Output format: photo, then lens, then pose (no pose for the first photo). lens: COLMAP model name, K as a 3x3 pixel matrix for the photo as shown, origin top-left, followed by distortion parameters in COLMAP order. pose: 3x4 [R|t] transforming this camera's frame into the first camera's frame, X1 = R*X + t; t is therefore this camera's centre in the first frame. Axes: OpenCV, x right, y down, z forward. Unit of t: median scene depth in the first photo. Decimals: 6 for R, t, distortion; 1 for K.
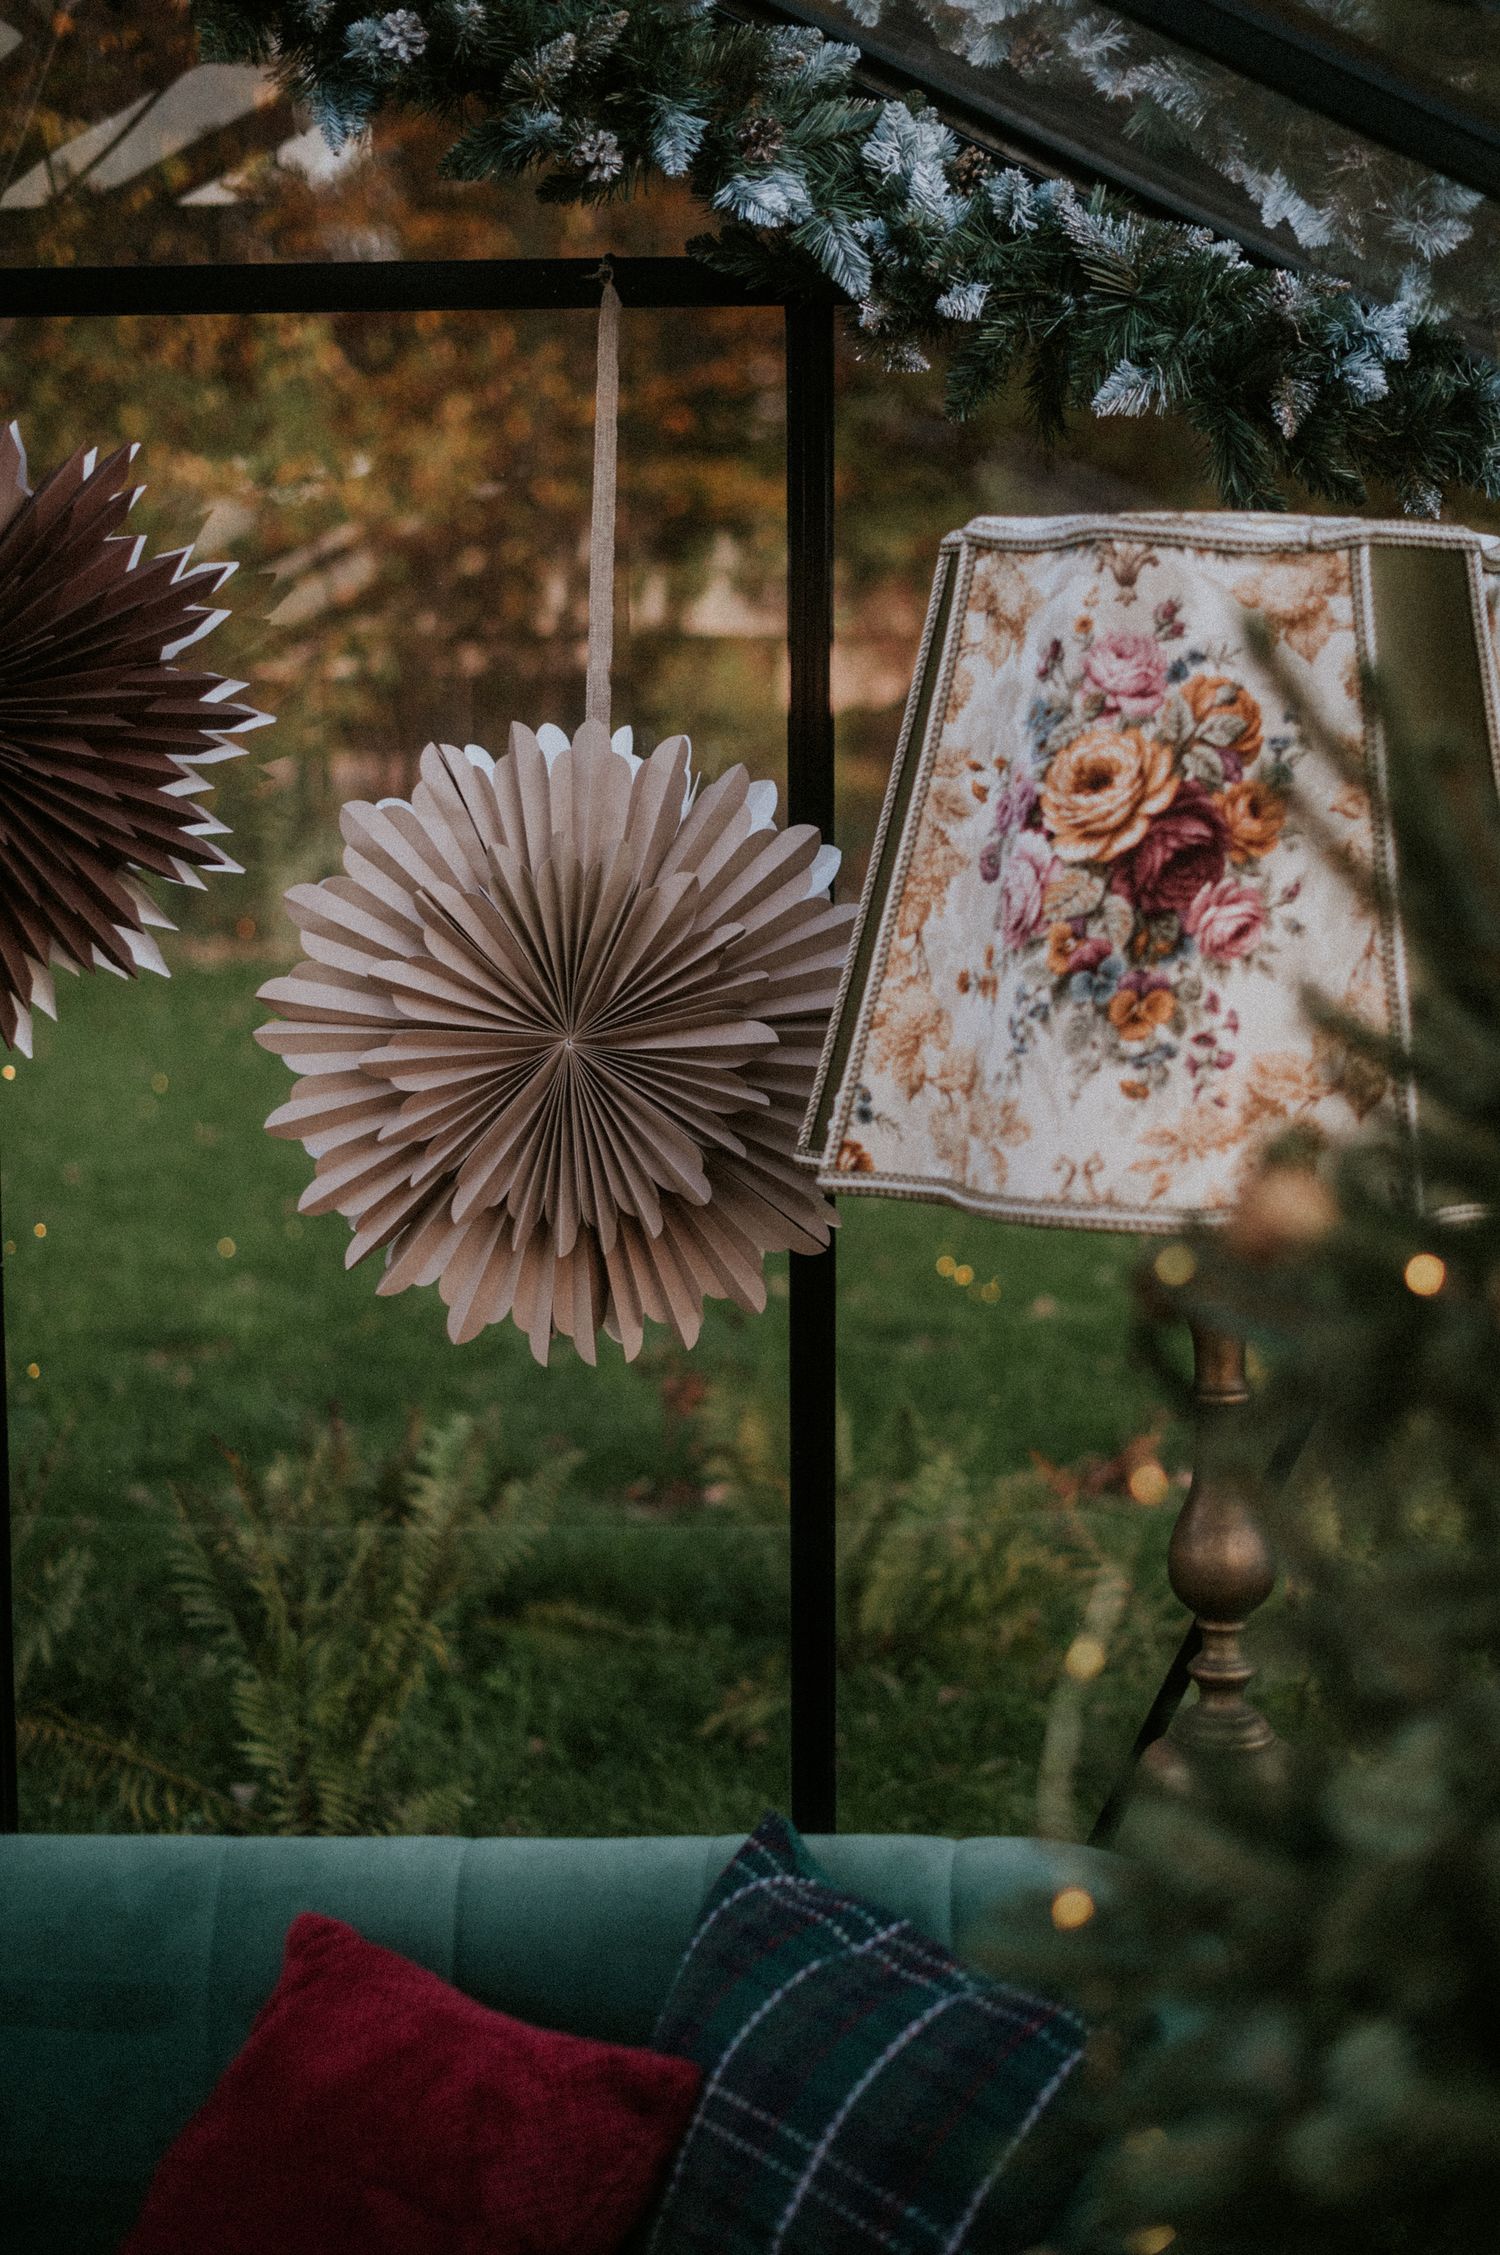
lens RADIAL K [[3334.3, 0, 750.1], [0, 3334.3, 1136.6], [0, 0, 1]] dist [-0.003465, 0.000000]
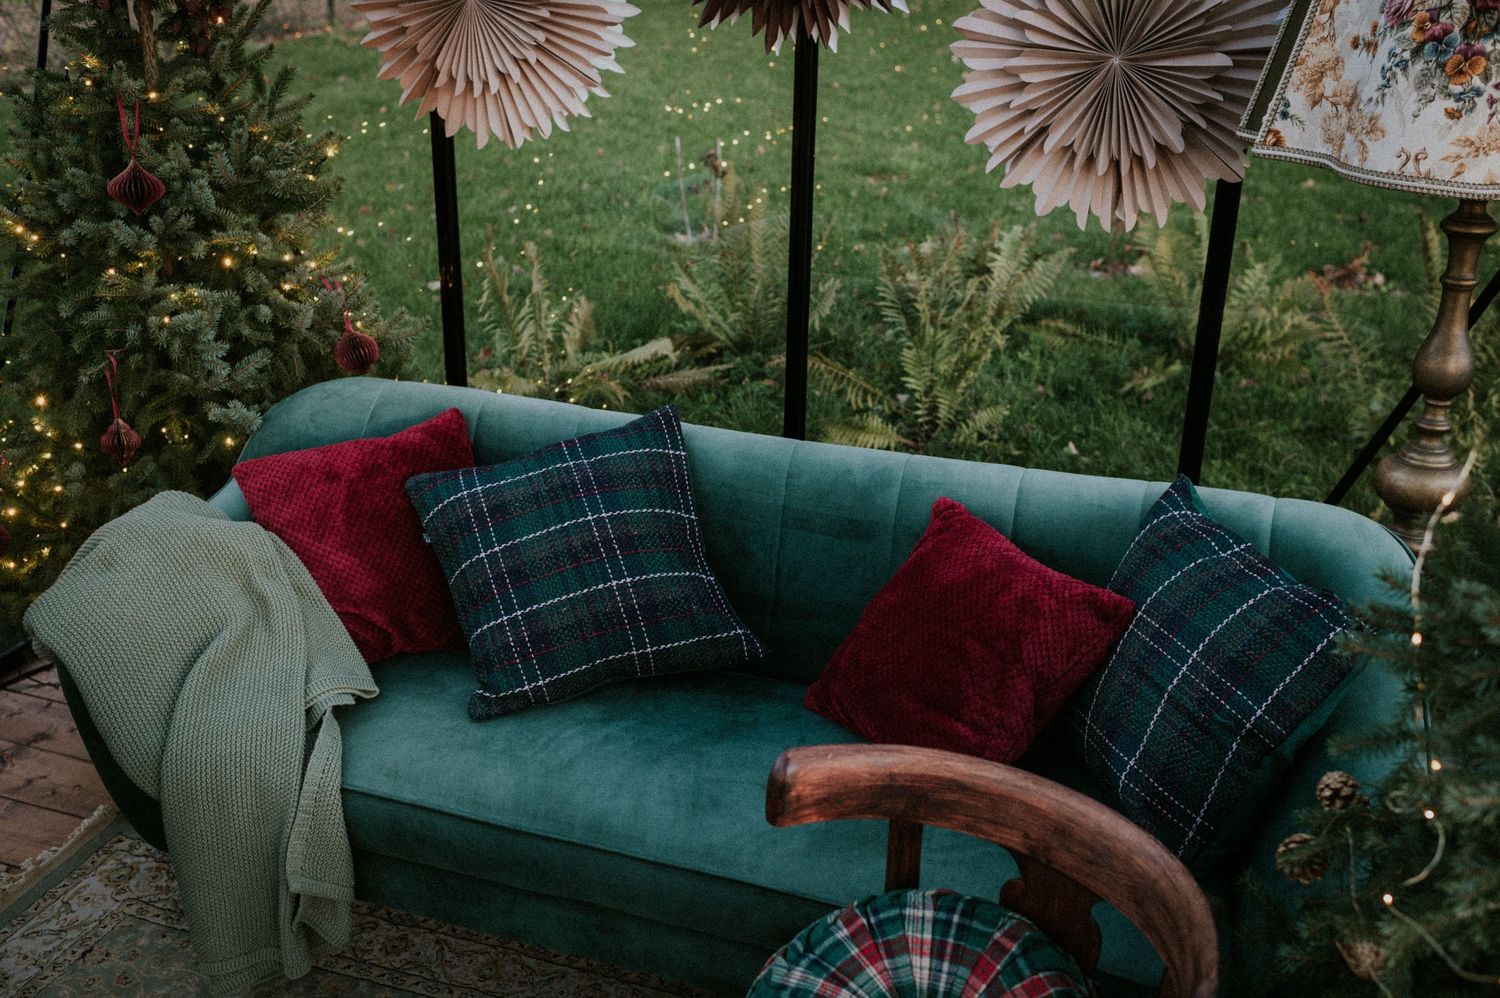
lens RADIAL K [[1492.5, 0, 751.1], [0, 1492.5, 499.6], [0, 0, 1]] dist [-0.002270, 0.000000]
pose [[0.966921, 0.117375, -0.226466, -0.034682], [-0.049296, 0.957088, 0.285573, -0.021474], [0.250267, -0.264962, 0.931215, 0.097573]]
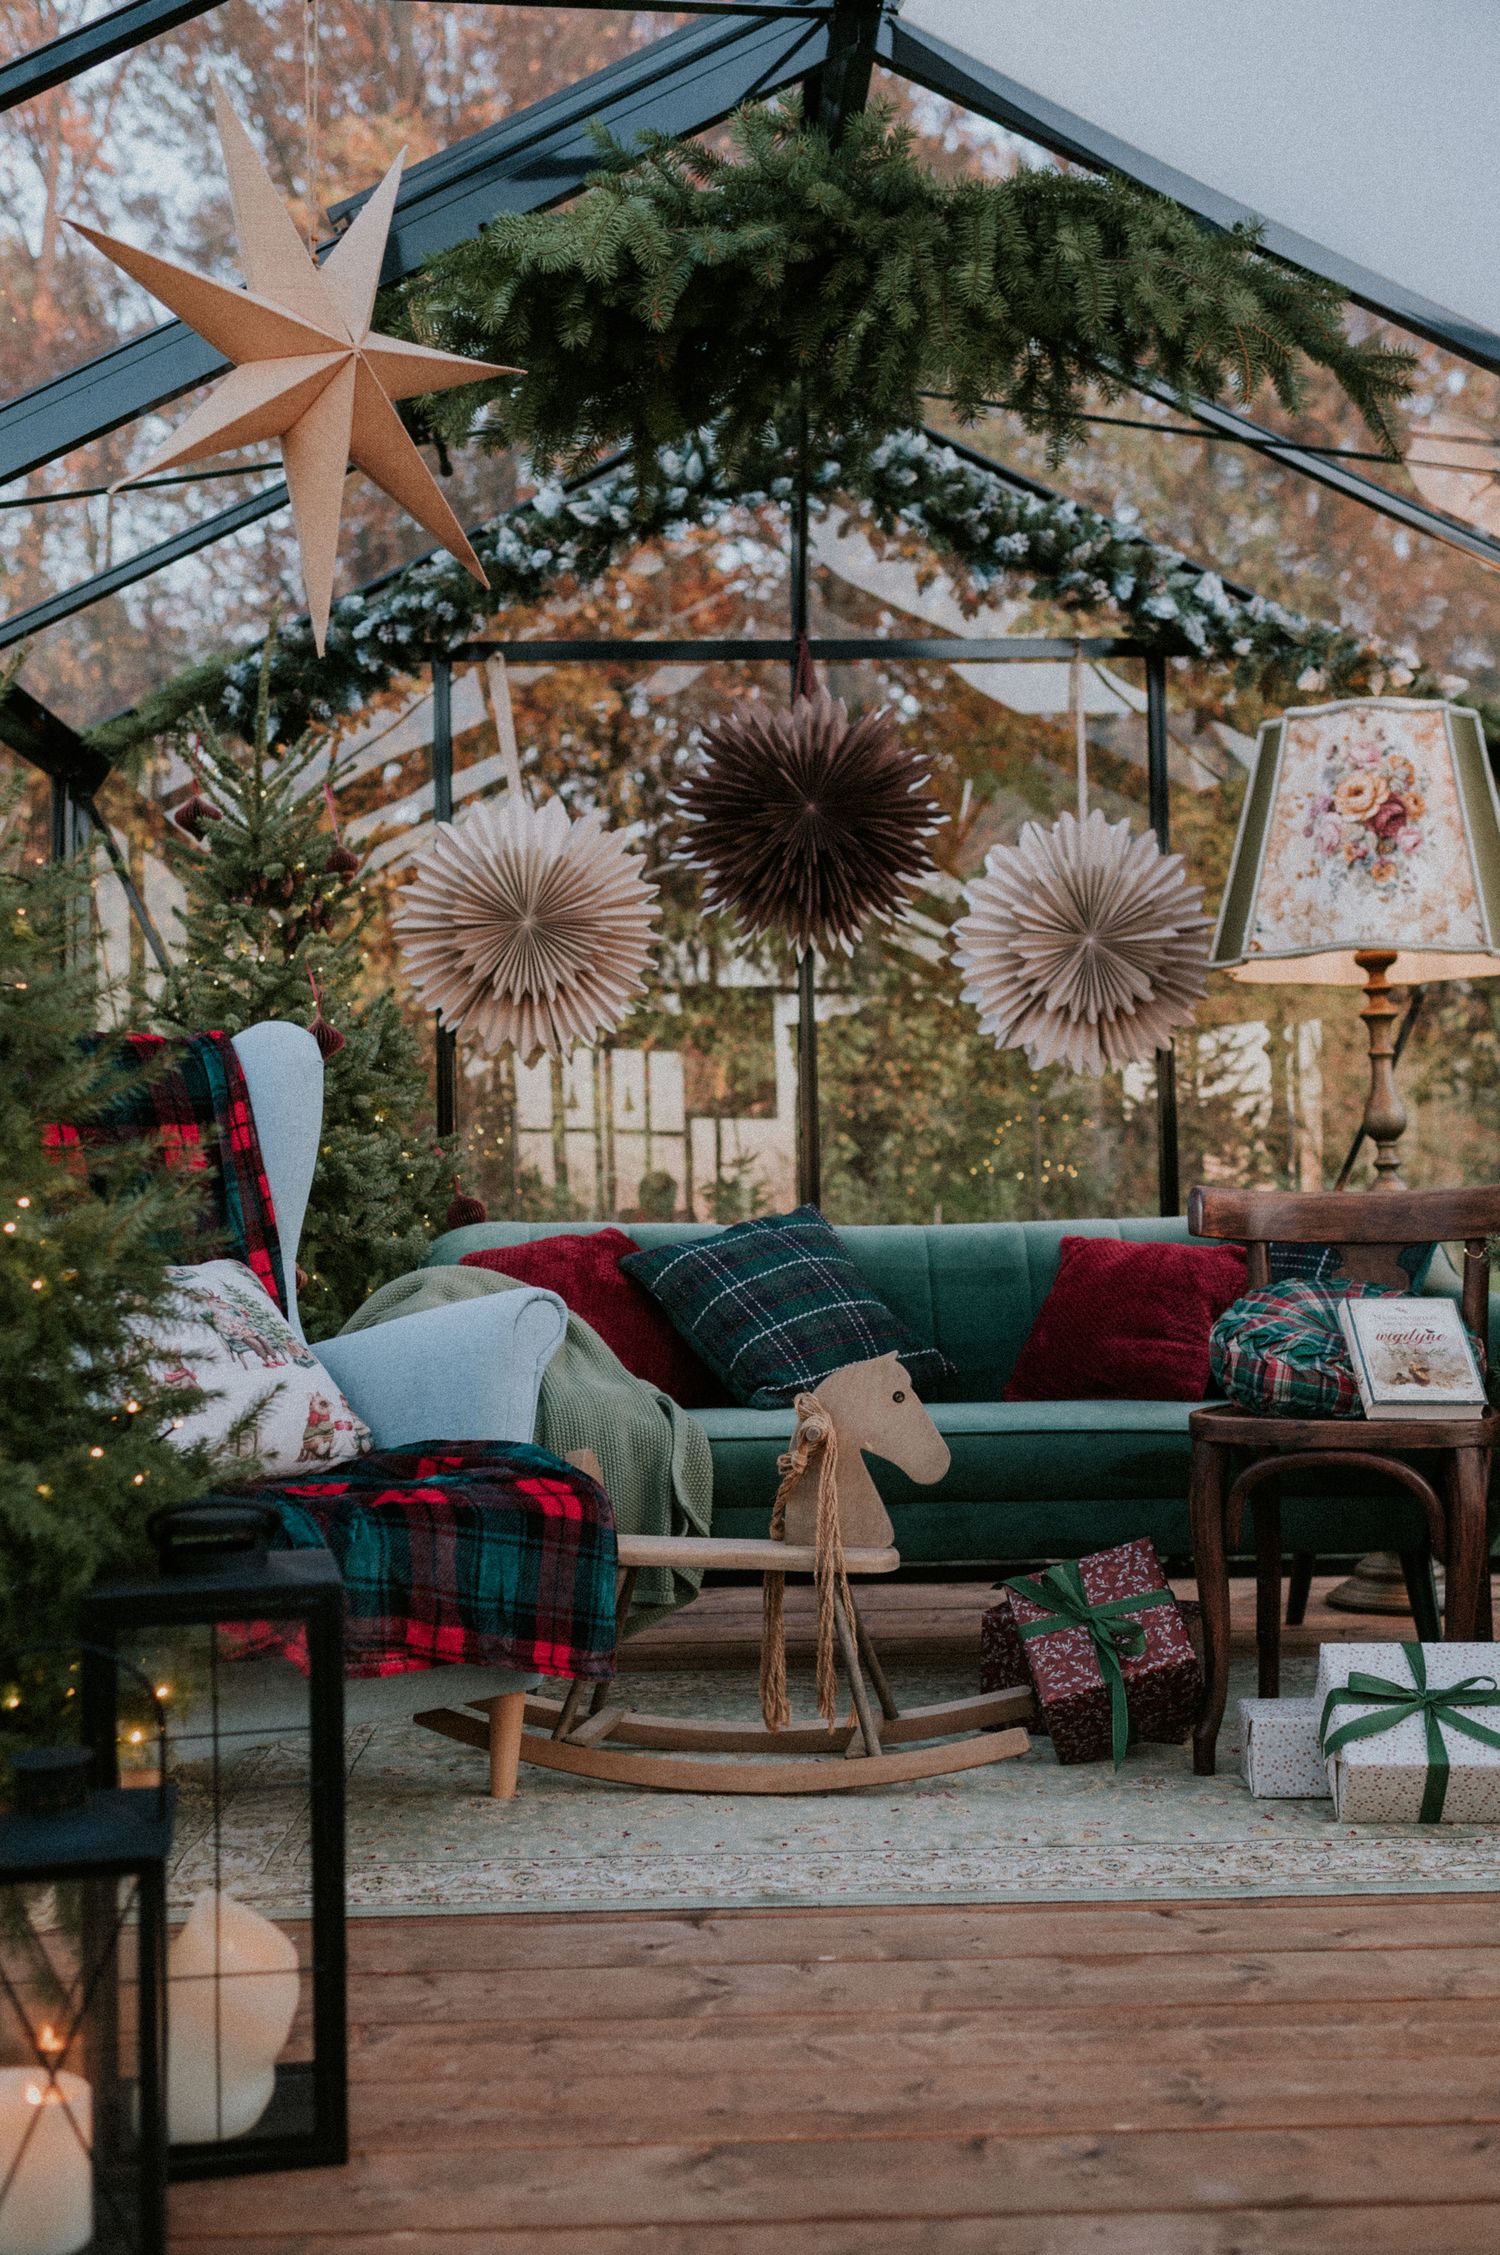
lens RADIAL K [[2243.7, 0, 760.3], [0, 2243.7, 1121.2], [0, 0, 1]] dist [-0.002270, 0.000000]
pose [[0.993476, -0.007826, 0.113774, -0.497102], [0.024737, 0.988679, -0.147995, 0.351170], [-0.111328, 0.149844, 0.982422, -0.586633]]
